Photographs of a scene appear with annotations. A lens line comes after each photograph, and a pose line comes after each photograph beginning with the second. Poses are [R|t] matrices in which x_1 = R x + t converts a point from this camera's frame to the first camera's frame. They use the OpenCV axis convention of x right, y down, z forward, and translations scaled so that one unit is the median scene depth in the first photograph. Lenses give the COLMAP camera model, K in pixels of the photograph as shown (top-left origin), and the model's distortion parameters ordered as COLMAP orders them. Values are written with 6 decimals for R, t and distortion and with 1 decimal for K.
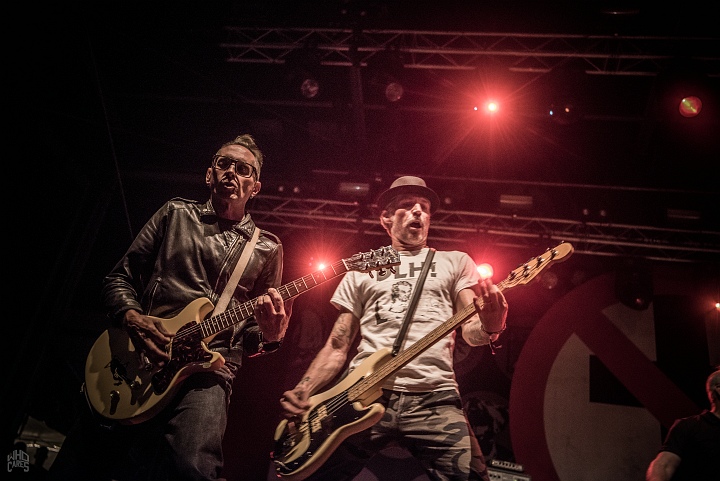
lens RADIAL K [[732.4, 0, 362.8], [0, 732.4, 235.0], [0, 0, 1]] dist [0.062516, 0.000000]
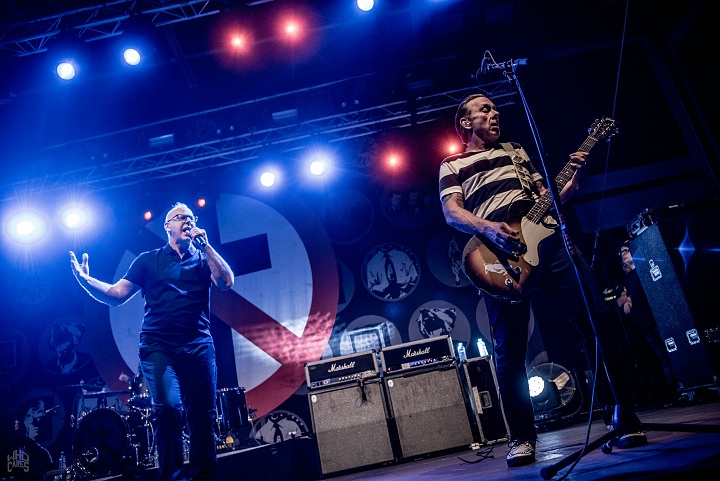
lens RADIAL K [[621.4, 0, 350.9], [0, 621.4, 235.2], [0, 0, 1]] dist [-0.022442, 0.035748]
pose [[0.940431, -0.310070, 0.139448, 0.532818], [0.287382, 0.944143, 0.161262, 0.048970], [-0.181661, -0.111581, 0.977010, -0.132829]]
